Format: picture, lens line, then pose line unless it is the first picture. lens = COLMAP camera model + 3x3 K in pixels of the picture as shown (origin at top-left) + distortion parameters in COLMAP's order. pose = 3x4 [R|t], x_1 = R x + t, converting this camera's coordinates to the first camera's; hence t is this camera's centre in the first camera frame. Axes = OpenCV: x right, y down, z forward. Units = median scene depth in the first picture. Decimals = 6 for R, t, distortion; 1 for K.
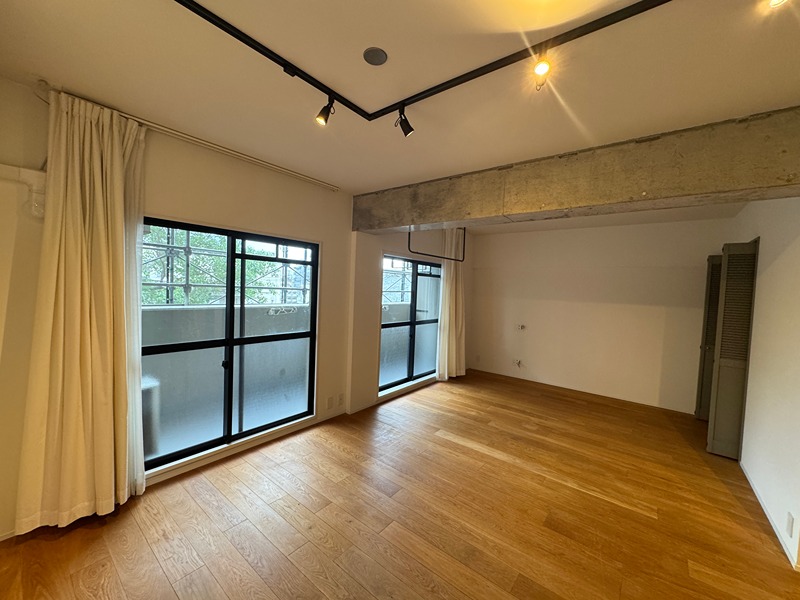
lens RADIAL K [[319.6, 0, 399.0], [0, 319.6, 299.8], [0, 0, 1]] dist [-0.002800, -0.000282]
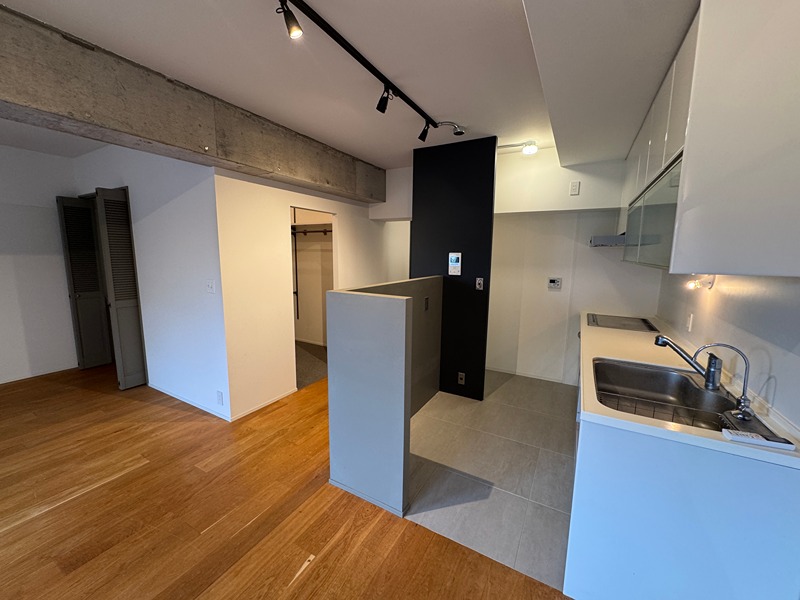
lens RADIAL K [[319.6, 0, 399.1], [0, 319.6, 301.5], [0, 0, 1]] dist [-0.002800, -0.000282]
pose [[-0.162266, -0.194246, 0.967439, -0.191245], [0.017607, 0.979706, 0.199663, -0.011289], [-0.986590, 0.049433, -0.155553, 0.291046]]
